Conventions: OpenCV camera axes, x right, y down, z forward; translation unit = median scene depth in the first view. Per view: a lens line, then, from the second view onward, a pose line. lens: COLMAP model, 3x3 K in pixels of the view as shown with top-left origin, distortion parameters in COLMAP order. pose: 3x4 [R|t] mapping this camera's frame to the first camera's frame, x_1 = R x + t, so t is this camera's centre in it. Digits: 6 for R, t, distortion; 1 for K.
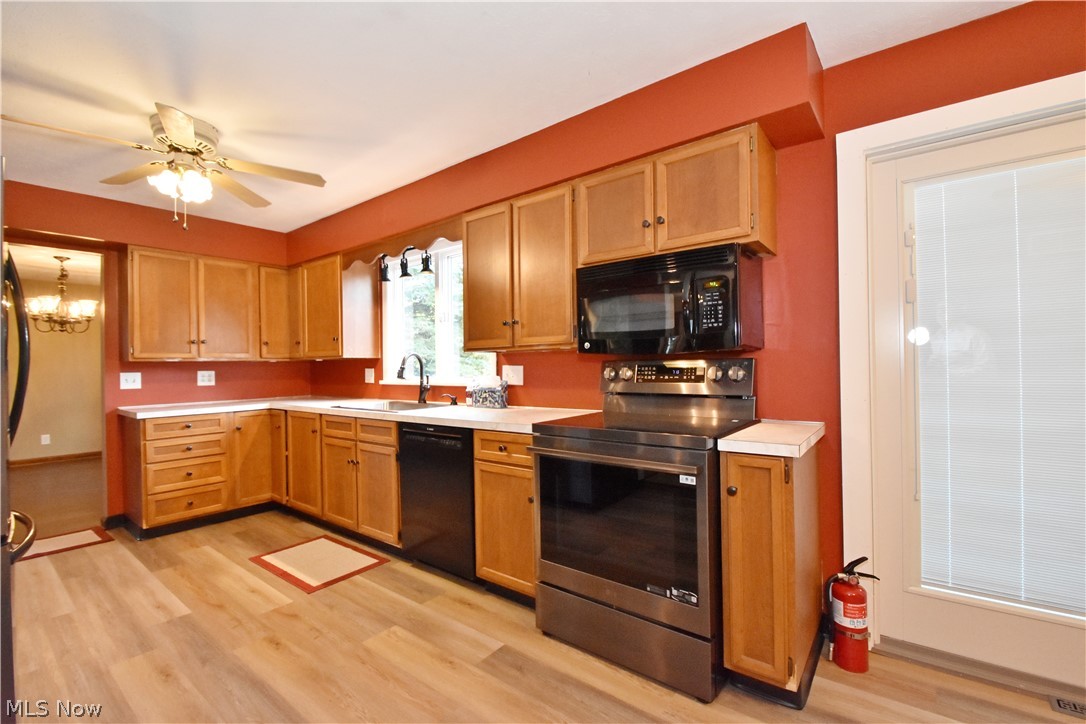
lens RADIAL K [[473.4, 0, 540.5], [0, 473.4, 366.2], [0, 0, 1]] dist [0.010565, -0.013760]
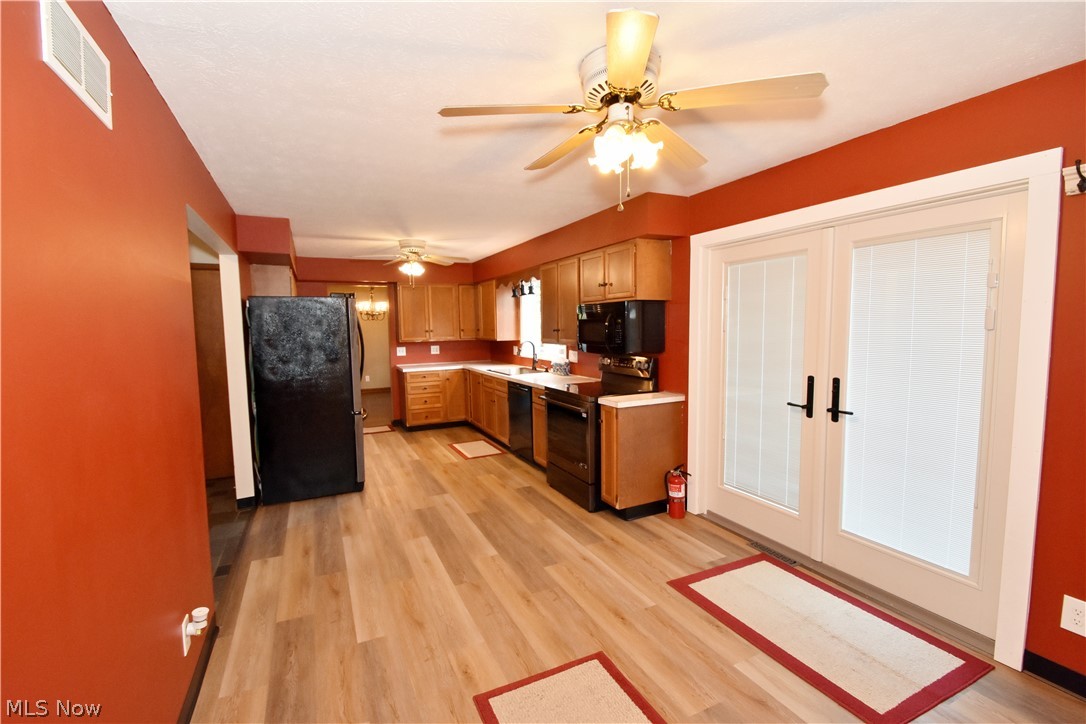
lens RADIAL K [[473.4, 0, 540.5], [0, 473.4, 366.2], [0, 0, 1]] dist [0.010565, -0.013760]
pose [[0.898487, 0.039168, -0.437249, 0.577825], [0.002248, 0.995588, 0.093802, -0.105879], [0.438994, -0.085263, 0.894435, -0.566728]]
